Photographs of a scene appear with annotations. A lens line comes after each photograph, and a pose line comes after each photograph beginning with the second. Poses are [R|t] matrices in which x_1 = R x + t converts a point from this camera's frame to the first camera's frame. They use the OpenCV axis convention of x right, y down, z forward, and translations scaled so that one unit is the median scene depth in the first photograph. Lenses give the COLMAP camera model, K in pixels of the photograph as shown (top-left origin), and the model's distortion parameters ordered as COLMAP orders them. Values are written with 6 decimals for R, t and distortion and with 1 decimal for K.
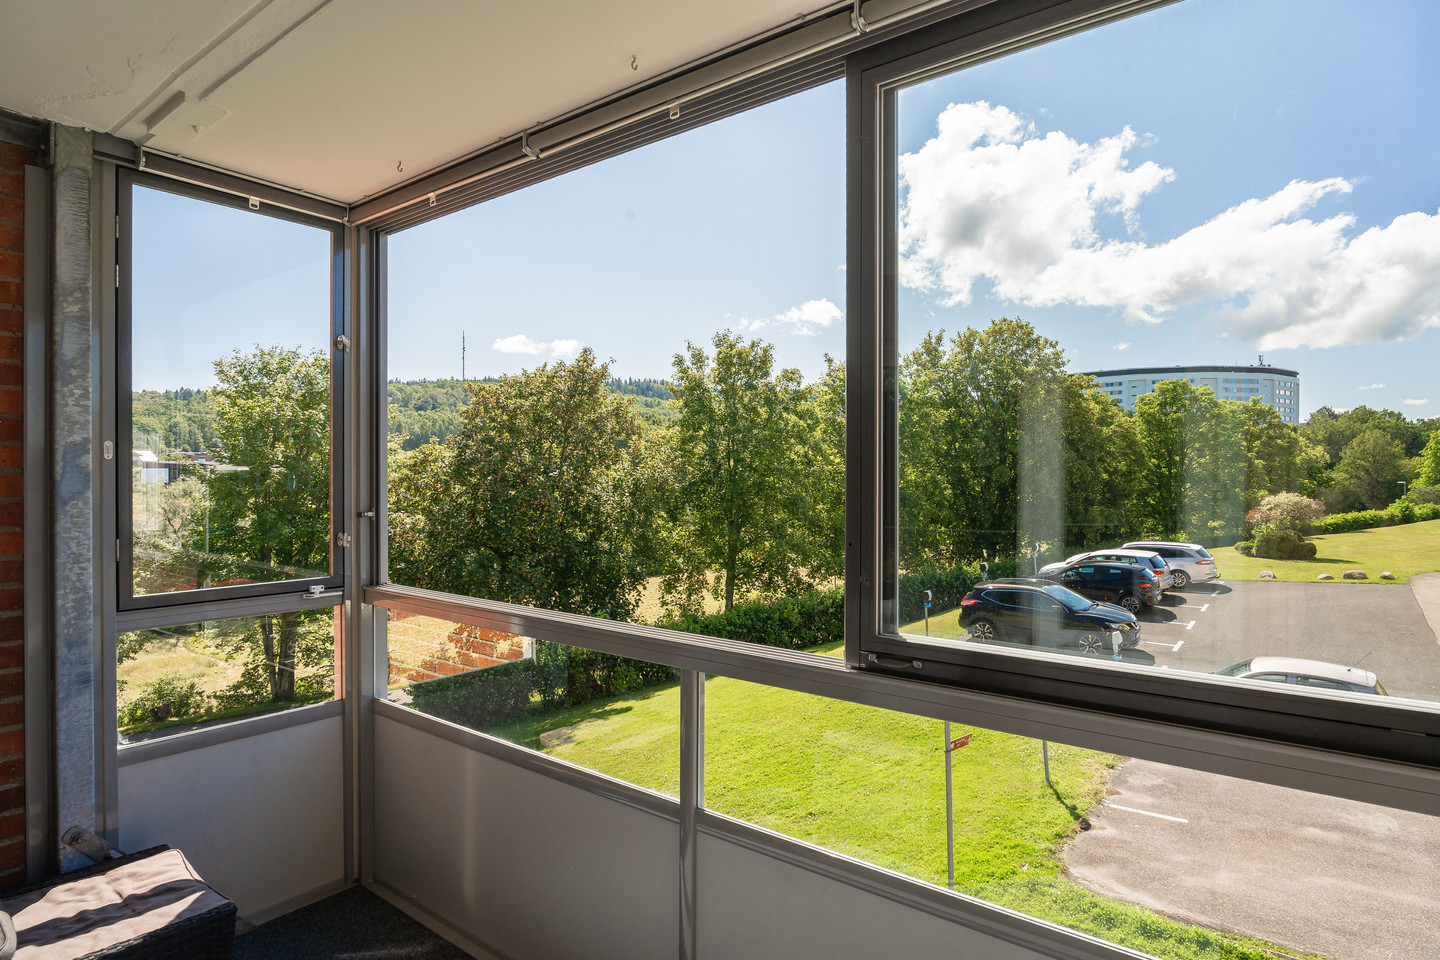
lens RADIAL K [[824.3, 0, 785.7], [0, 824.3, 480.2], [0, 0, 1]] dist [-0.017615, 0.000866]
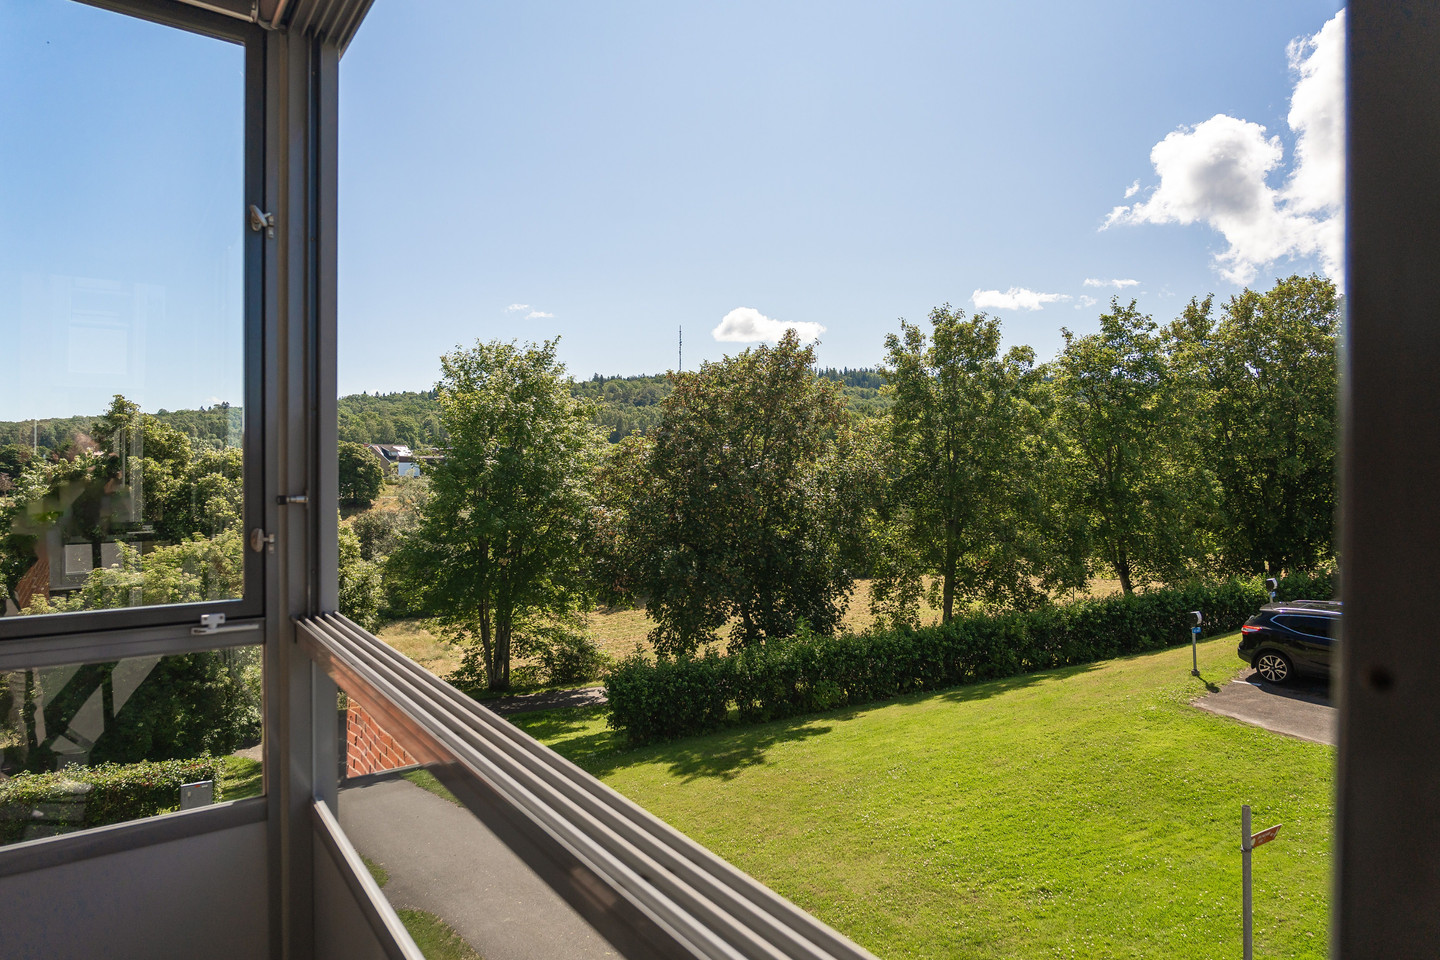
lens RADIAL K [[824.3, 0, 785.7], [0, 824.3, 480.2], [0, 0, 1]] dist [-0.017615, 0.000866]
pose [[0.963130, 0.004654, -0.268995, 0.001261], [-0.004196, 0.999989, 0.002277, 0.005212], [0.269003, -0.001064, 0.963139, 0.109614]]
